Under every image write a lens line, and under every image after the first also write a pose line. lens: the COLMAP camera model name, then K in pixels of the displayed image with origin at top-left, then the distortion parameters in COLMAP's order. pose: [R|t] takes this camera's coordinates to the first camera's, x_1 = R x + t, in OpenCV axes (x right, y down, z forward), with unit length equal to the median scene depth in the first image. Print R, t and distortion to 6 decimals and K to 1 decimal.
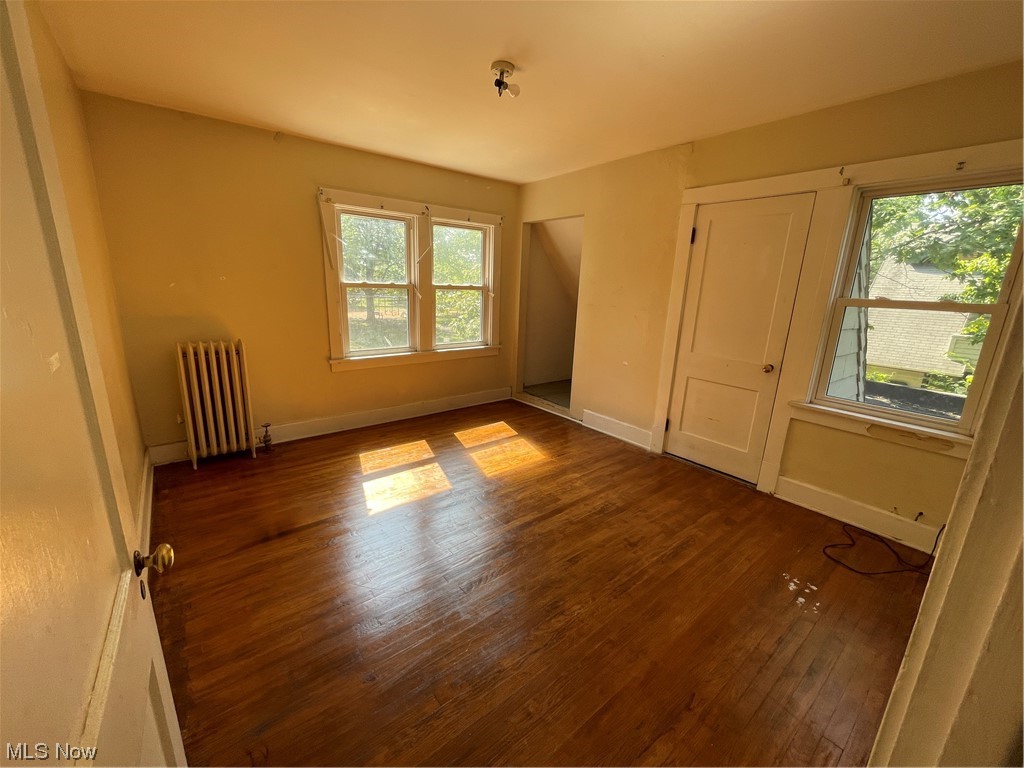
lens RADIAL K [[414.1, 0, 510.2], [0, 414.1, 383.4], [0, 0, 1]] dist [-0.001612, -0.000693]
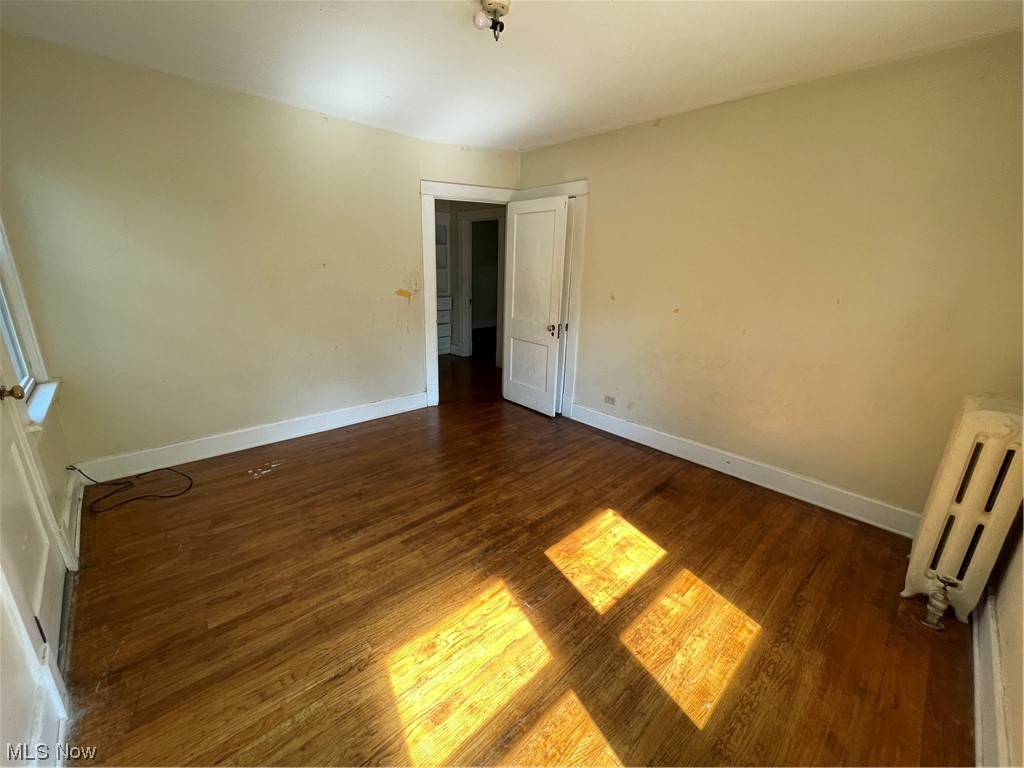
lens RADIAL K [[414.1, 0, 510.2], [0, 414.1, 383.4], [0, 0, 1]] dist [-0.001612, -0.000693]
pose [[-0.994901, -0.033894, -0.094992, 0.002557], [-0.076895, 0.864368, 0.496947, -0.398398], [0.065265, 0.501717, -0.862566, 1.603479]]
